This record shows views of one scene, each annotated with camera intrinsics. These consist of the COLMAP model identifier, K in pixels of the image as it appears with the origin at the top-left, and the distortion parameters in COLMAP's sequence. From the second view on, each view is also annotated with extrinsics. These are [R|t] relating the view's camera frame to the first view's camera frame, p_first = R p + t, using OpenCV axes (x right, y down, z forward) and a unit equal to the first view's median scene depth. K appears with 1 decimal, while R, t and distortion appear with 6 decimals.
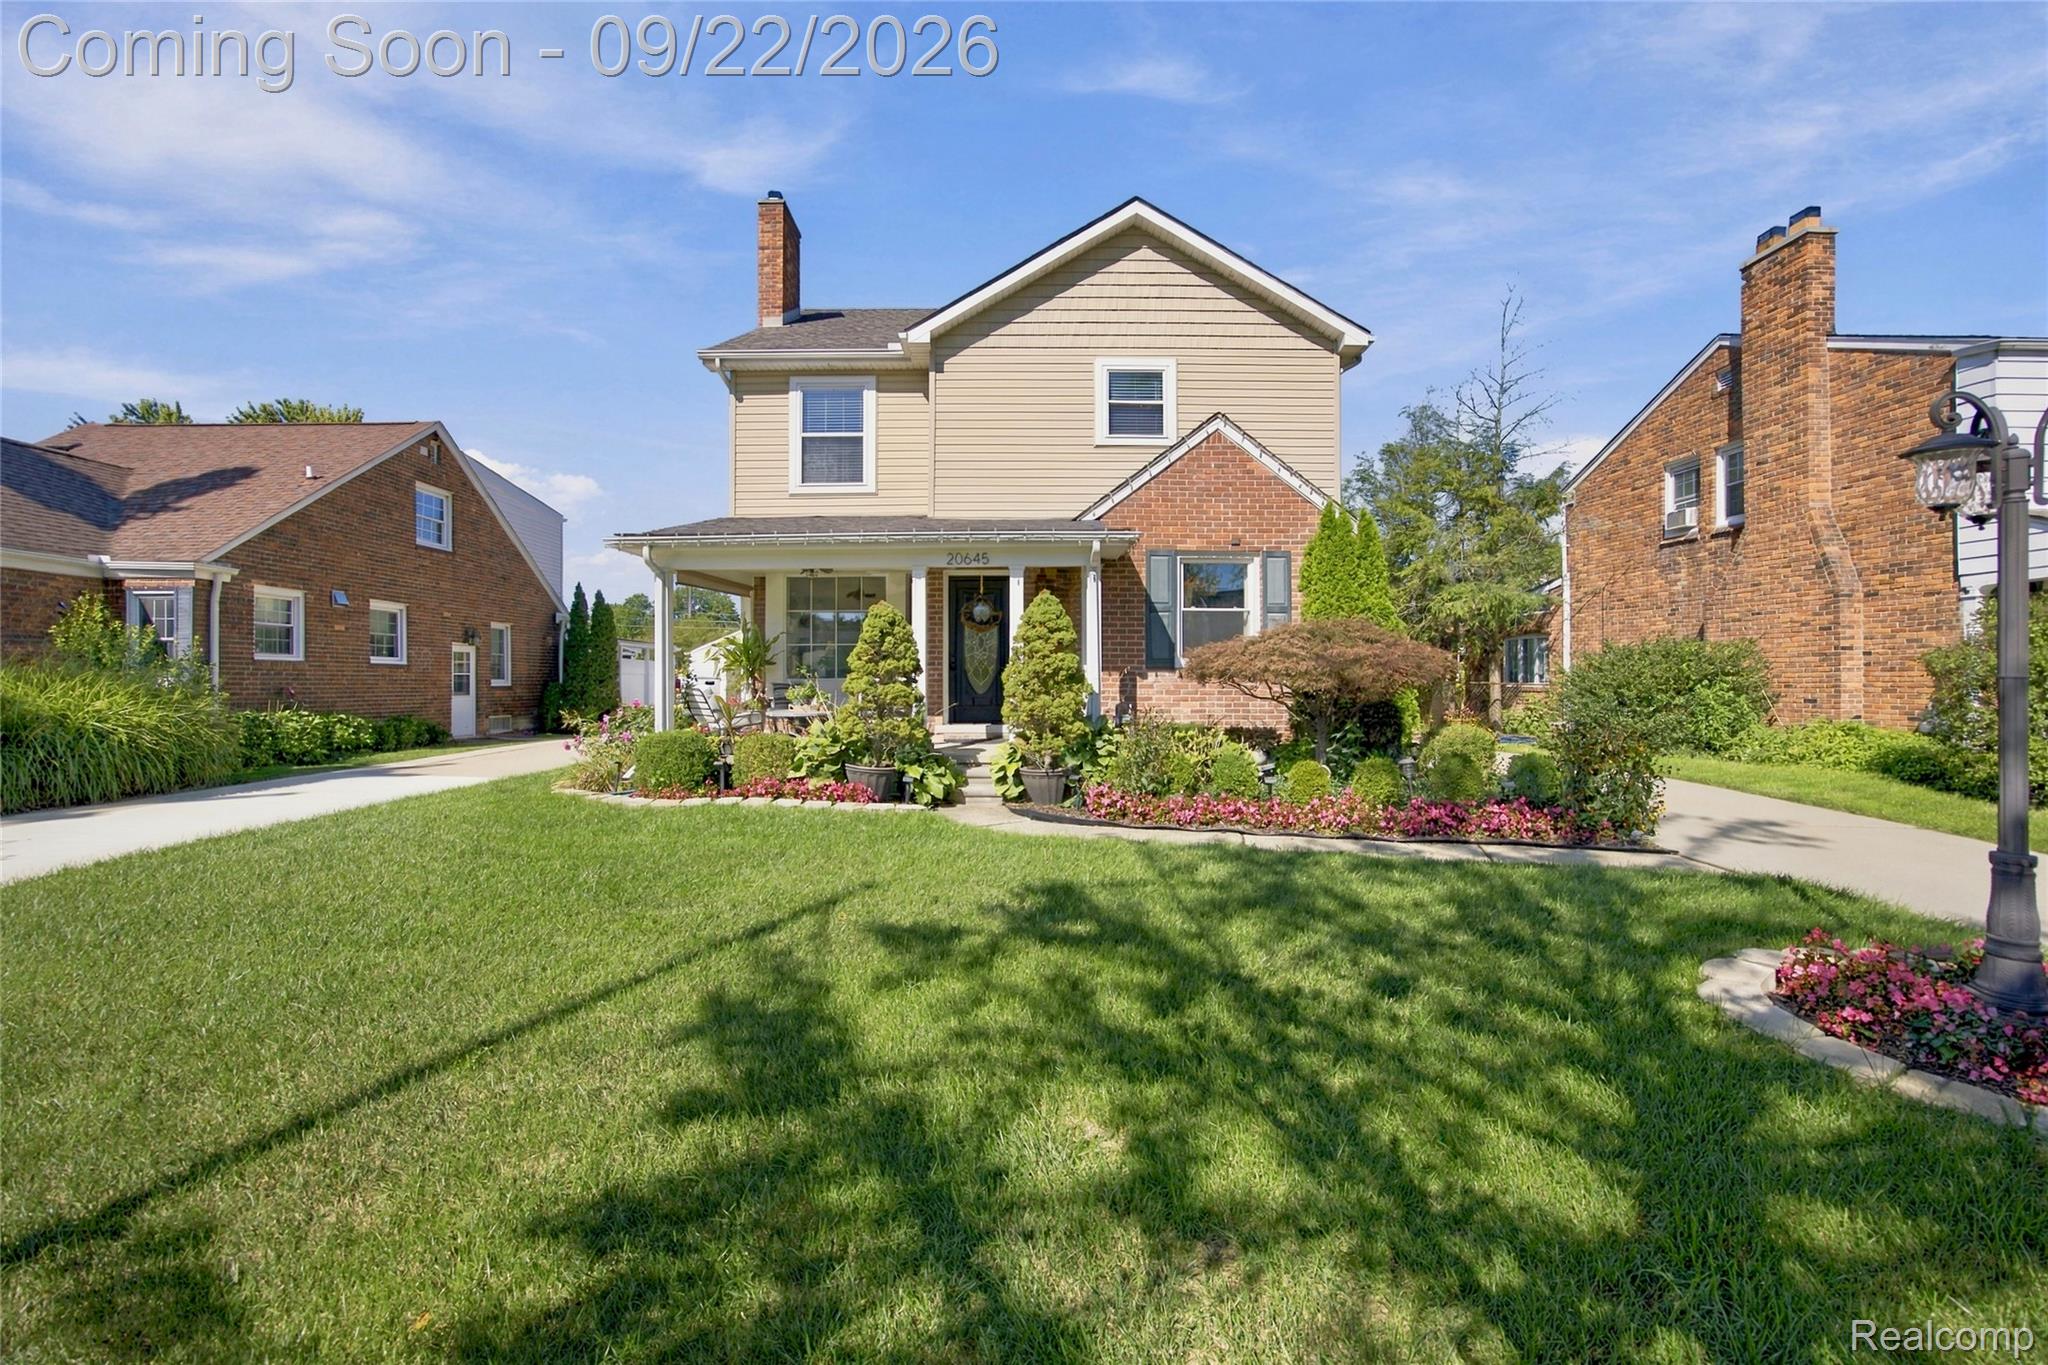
lens RADIAL K [[779.2, 0, 1024.0], [0, 779.2, 682.5], [0, 0, 1]] dist [-0.009656, 0.000029]
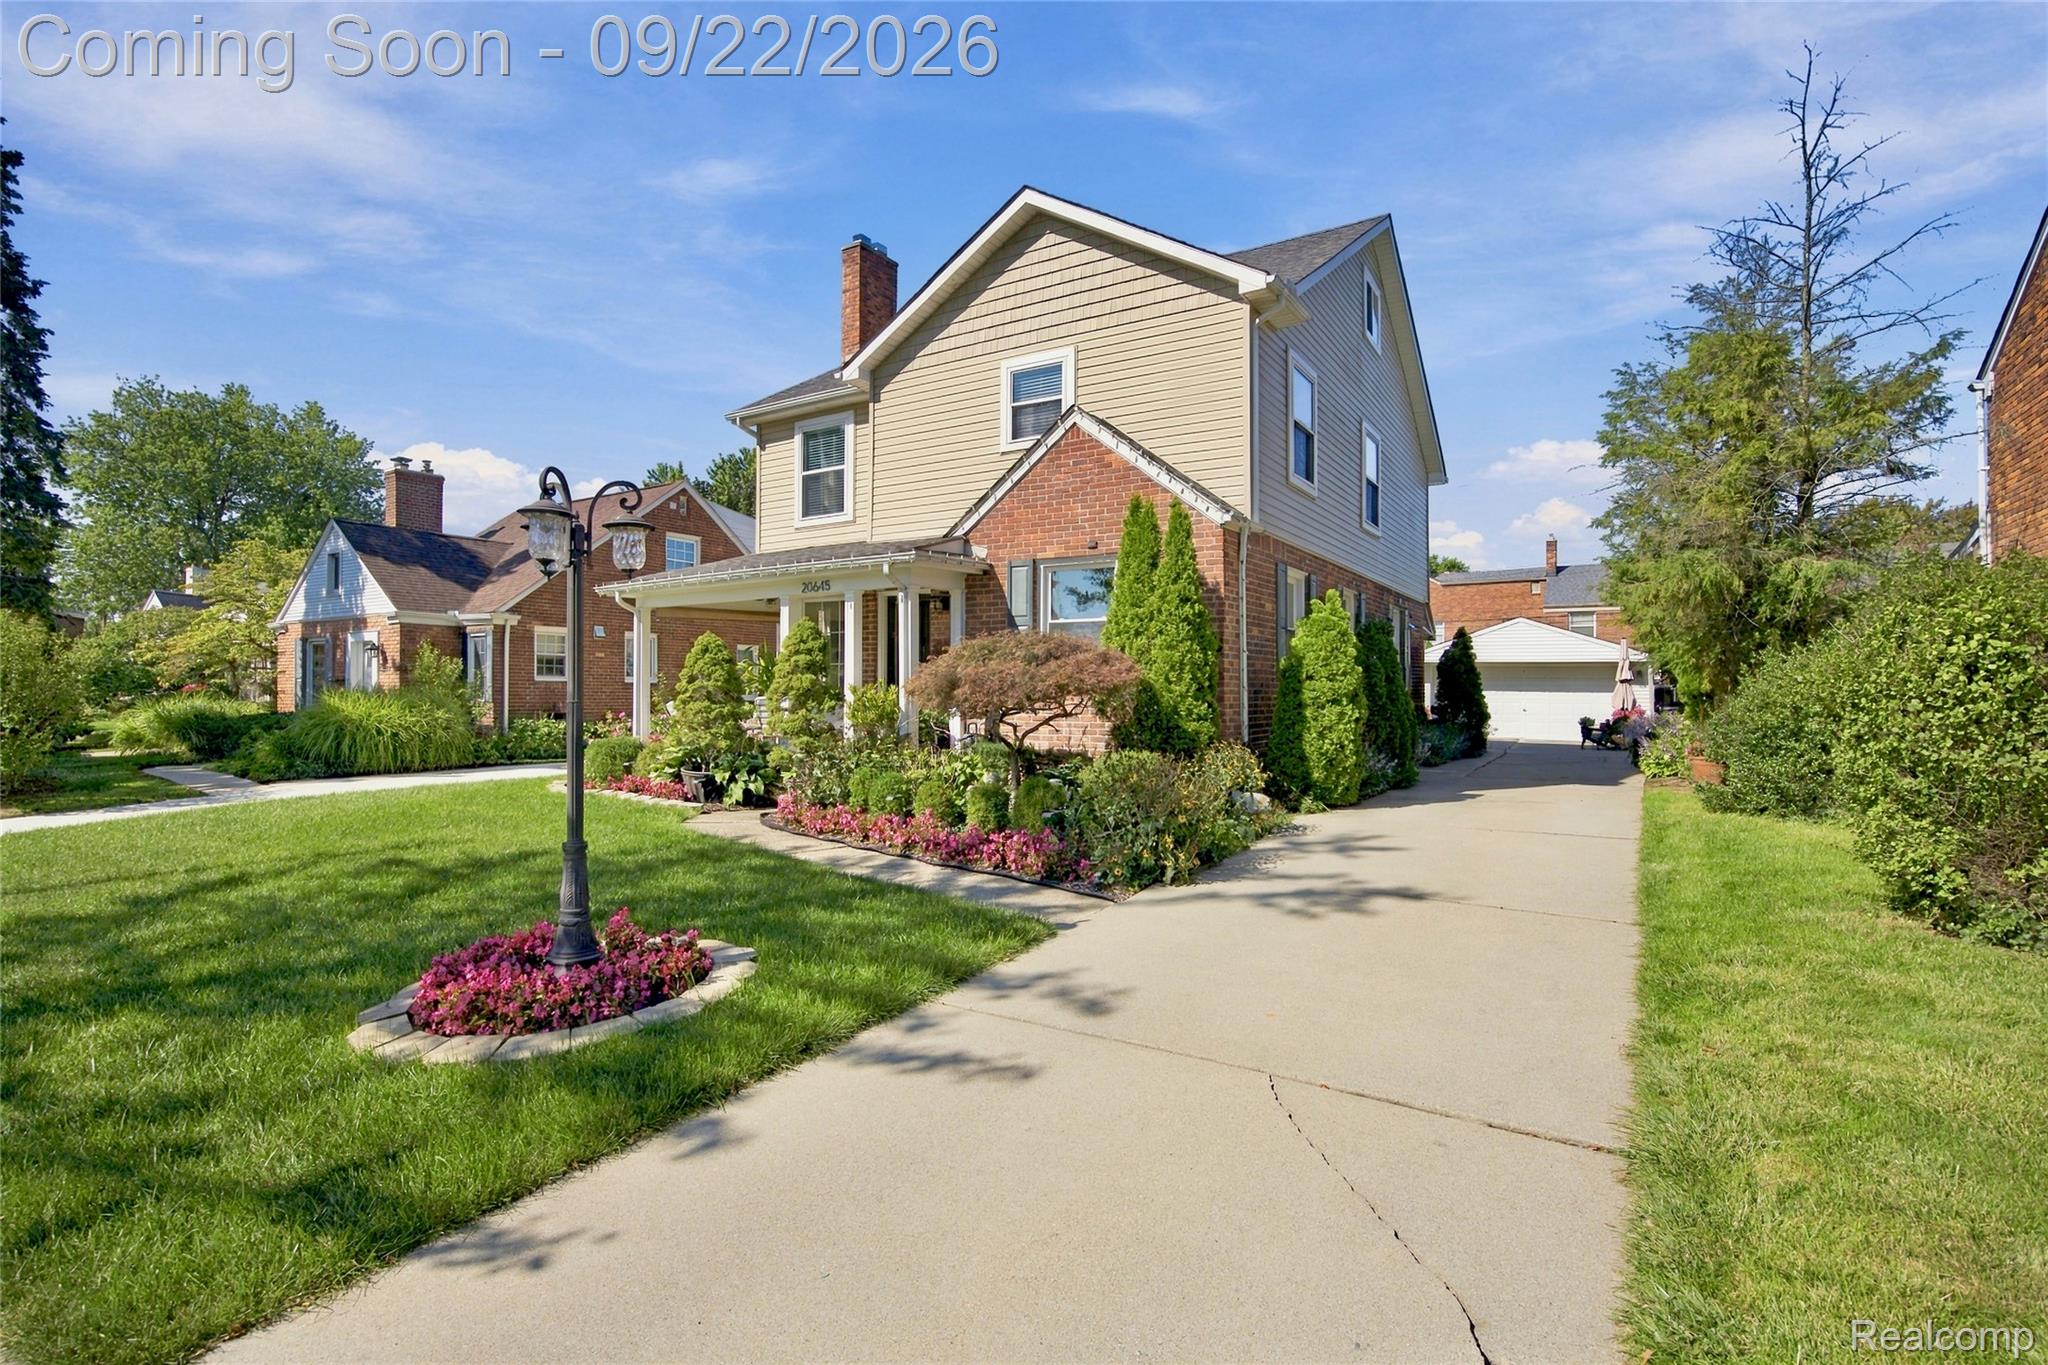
lens RADIAL K [[973.1, 0, 1033.4], [0, 973.1, 679.7], [0, 0, 1]] dist [-0.000990, 0.000165]
pose [[0.848584, -0.007644, -0.529006, 0.755420], [0.001896, 0.999933, -0.011408, -0.011040], [0.529058, 0.008678, 0.848542, 0.006288]]
